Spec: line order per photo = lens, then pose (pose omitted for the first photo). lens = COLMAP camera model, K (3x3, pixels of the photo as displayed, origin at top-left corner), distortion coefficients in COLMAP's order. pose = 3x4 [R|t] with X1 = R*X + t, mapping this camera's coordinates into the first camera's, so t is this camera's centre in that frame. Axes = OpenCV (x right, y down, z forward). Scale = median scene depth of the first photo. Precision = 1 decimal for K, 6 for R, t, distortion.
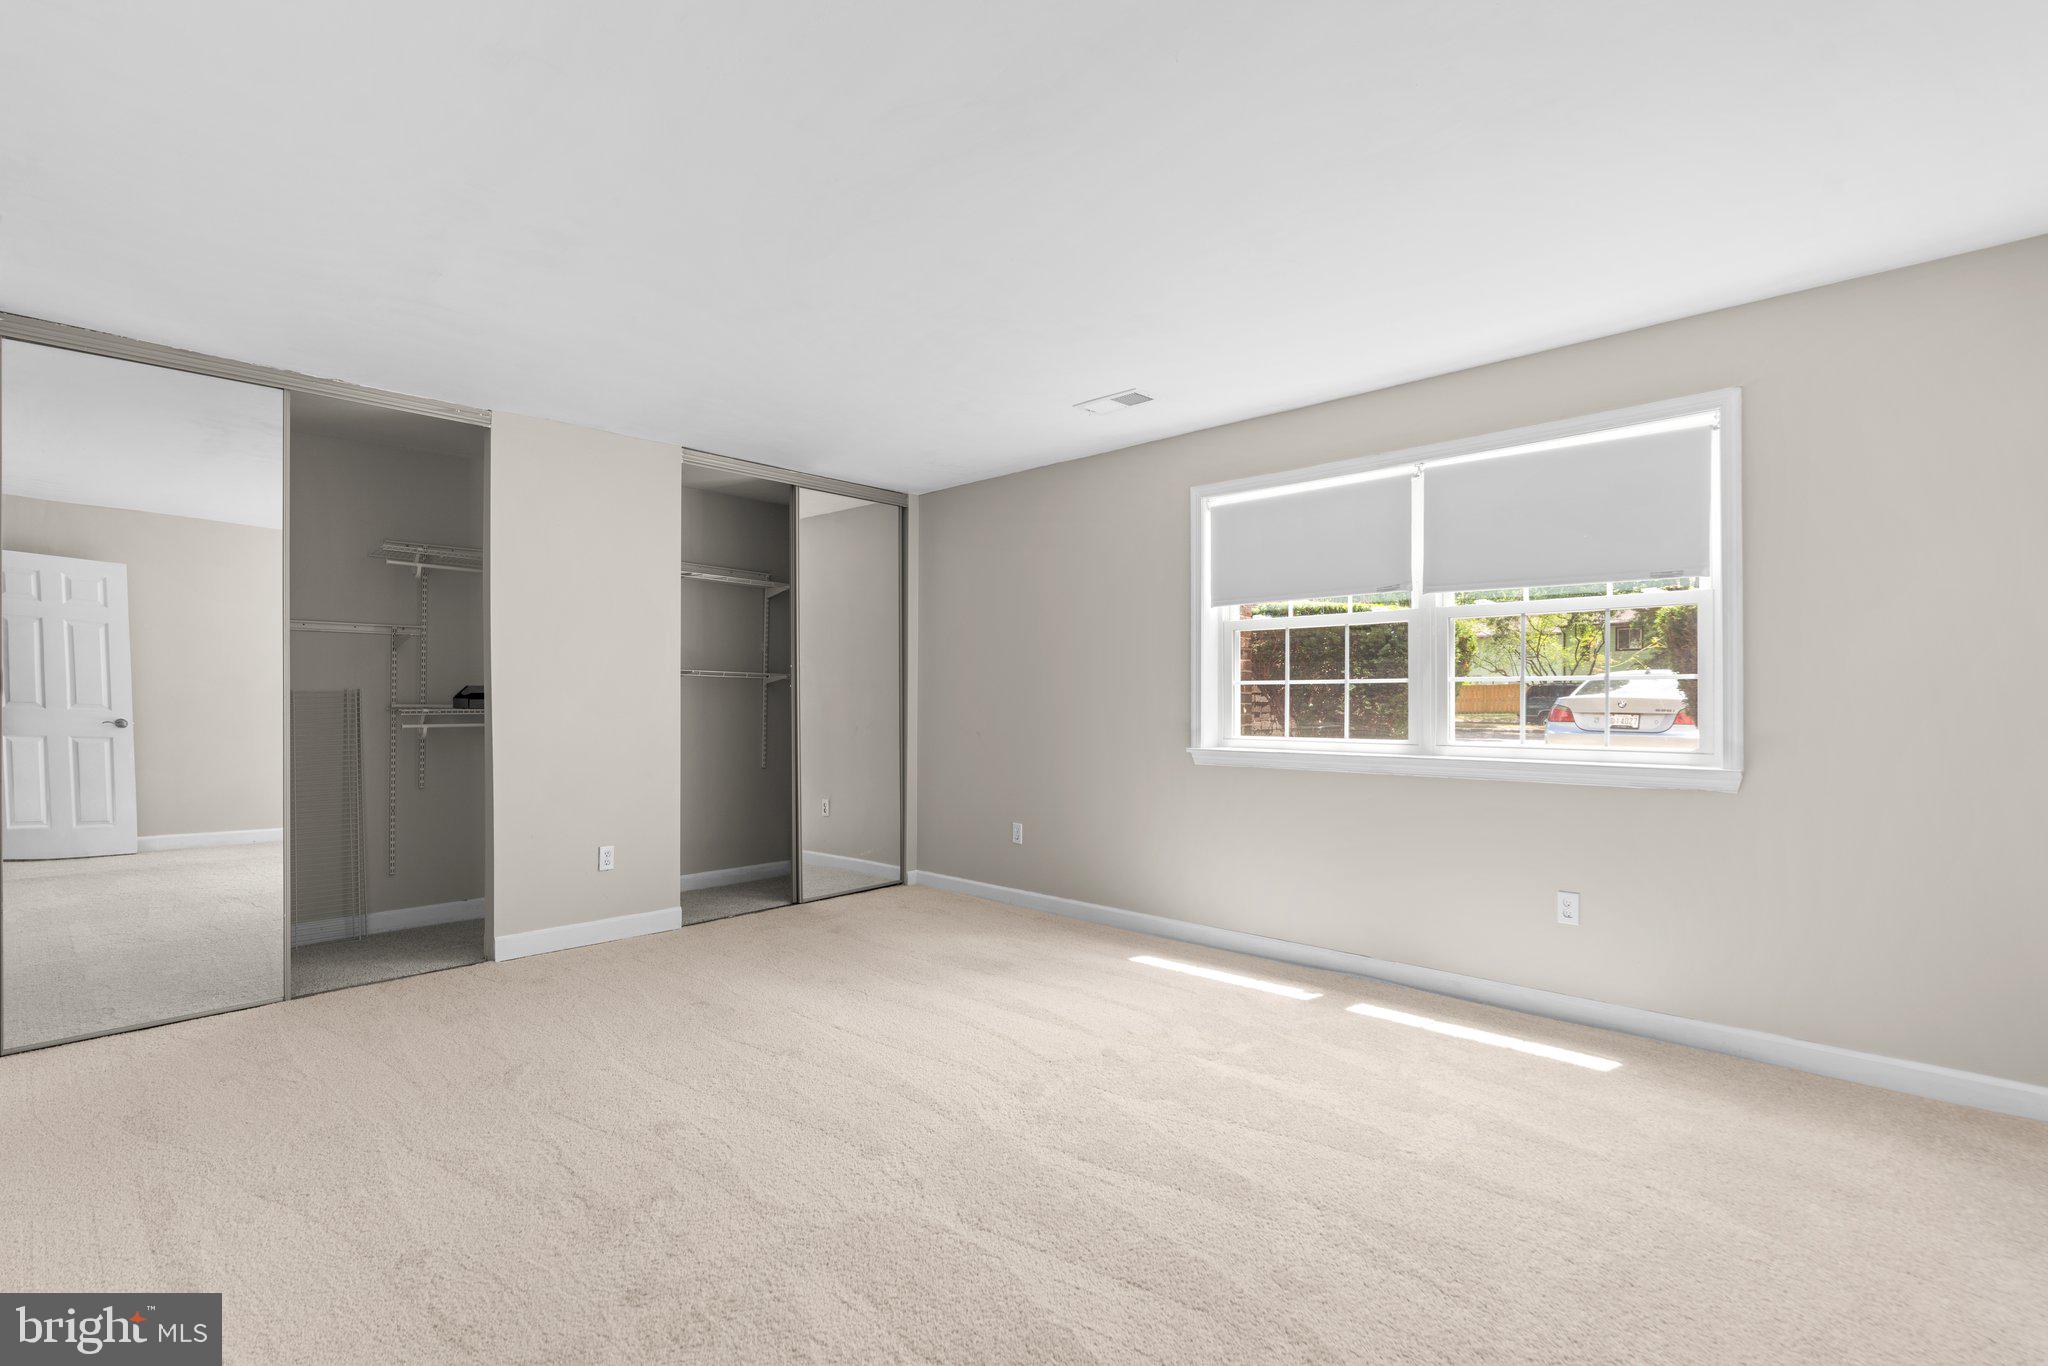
lens RADIAL K [[923.6, 0, 1028.8], [0, 923.6, 686.4], [0, 0, 1]] dist [-0.017787, 0.008754]
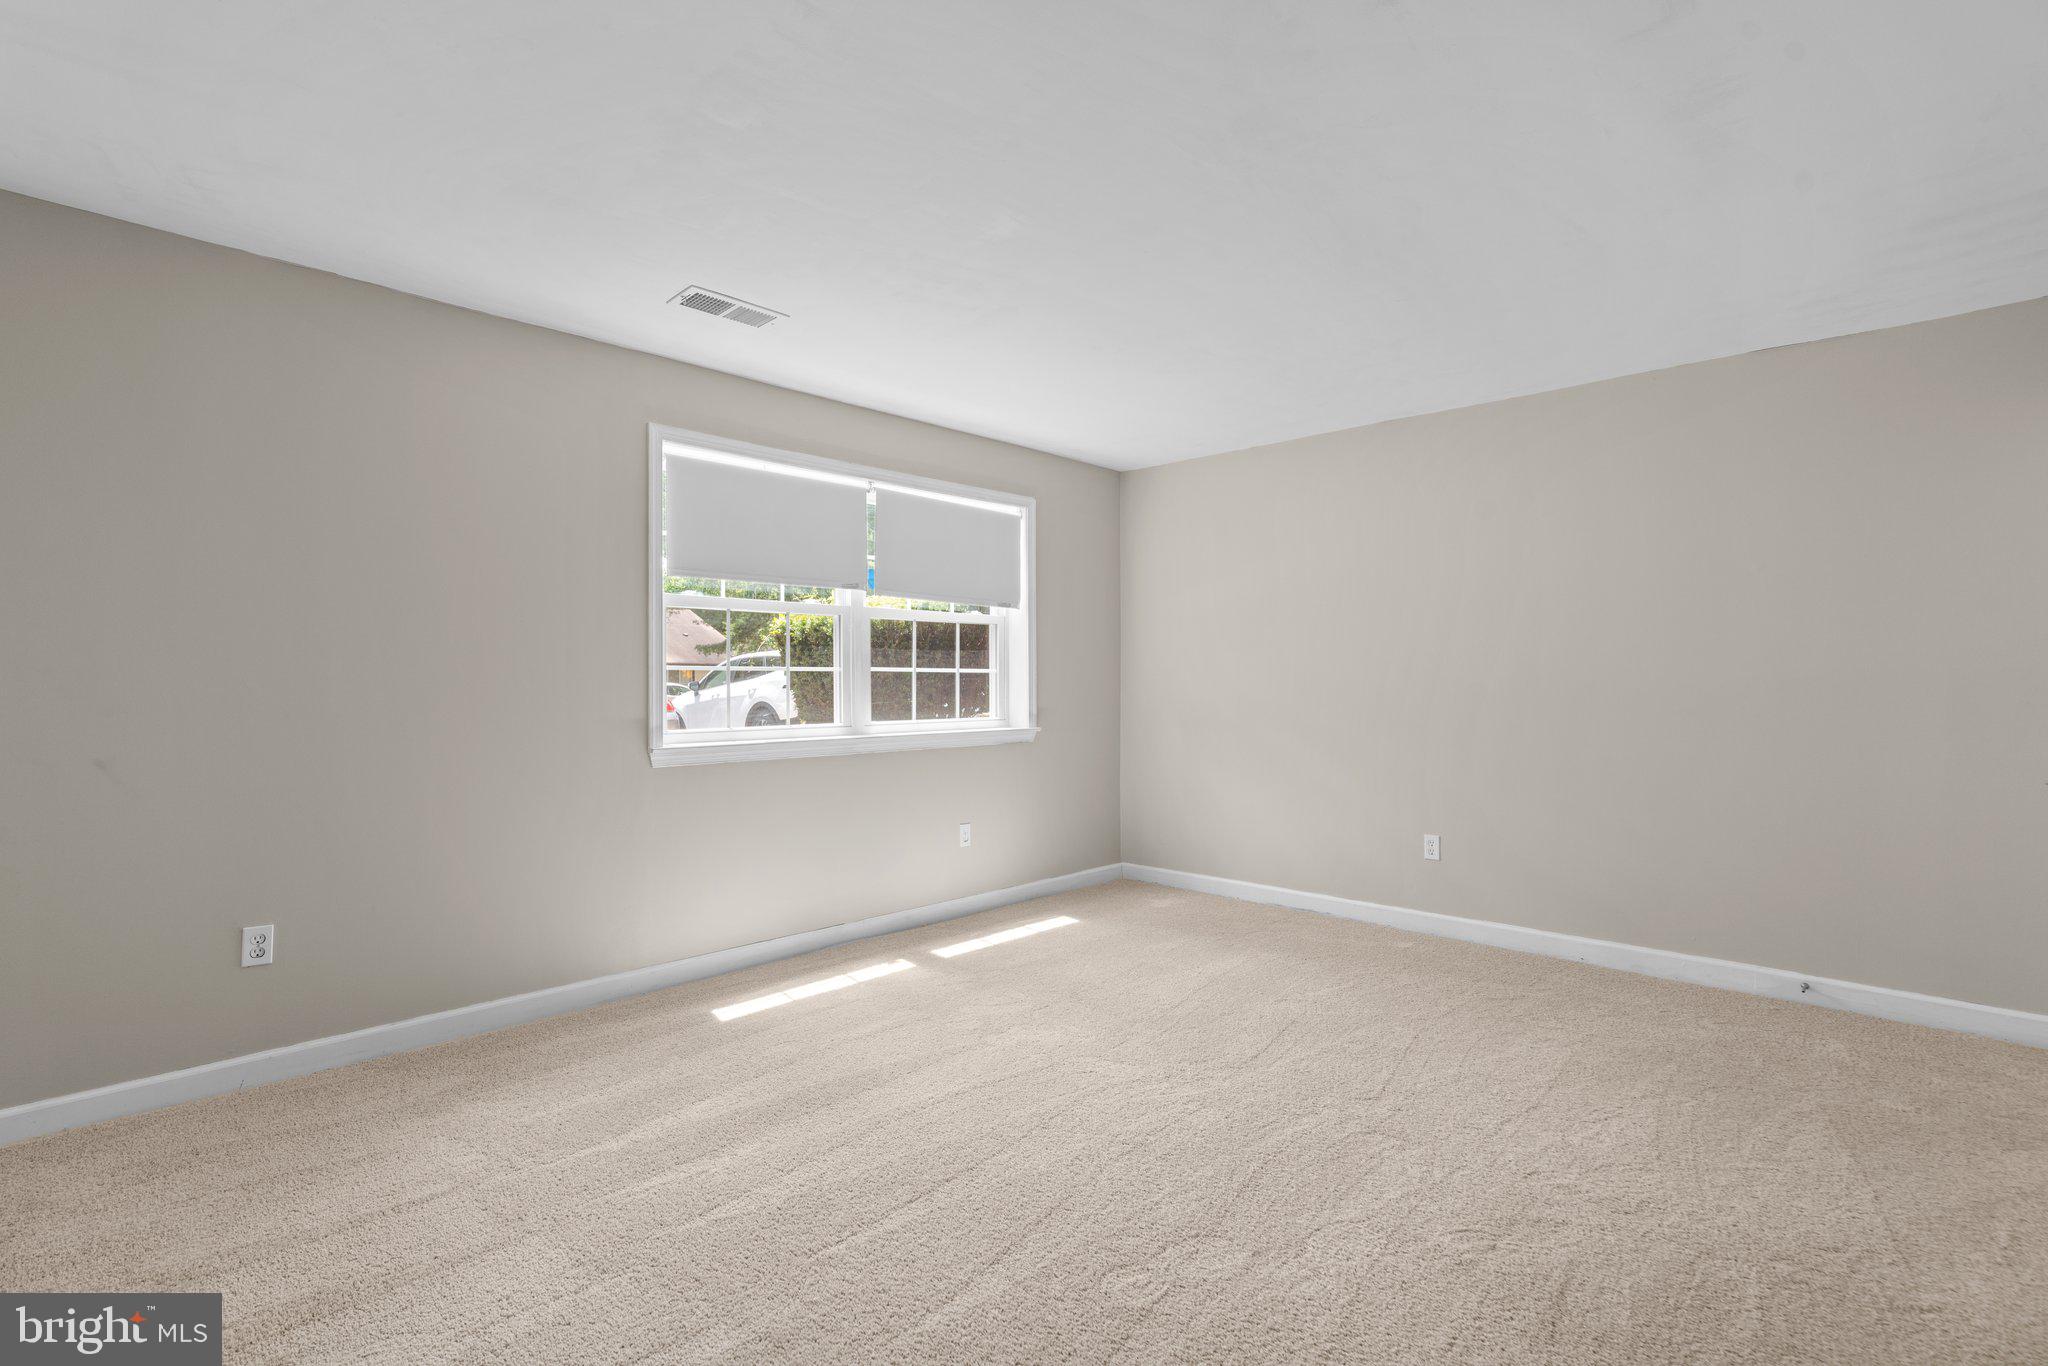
lens RADIAL K [[923.6, 0, 1028.8], [0, 923.6, 686.4], [0, 0, 1]] dist [-0.017787, 0.008754]
pose [[0.022896, 0.000141, 0.999738, -0.820915], [-0.007584, 0.999971, 0.000033, 0.014569], [-0.999709, -0.007583, 0.022896, 0.878046]]
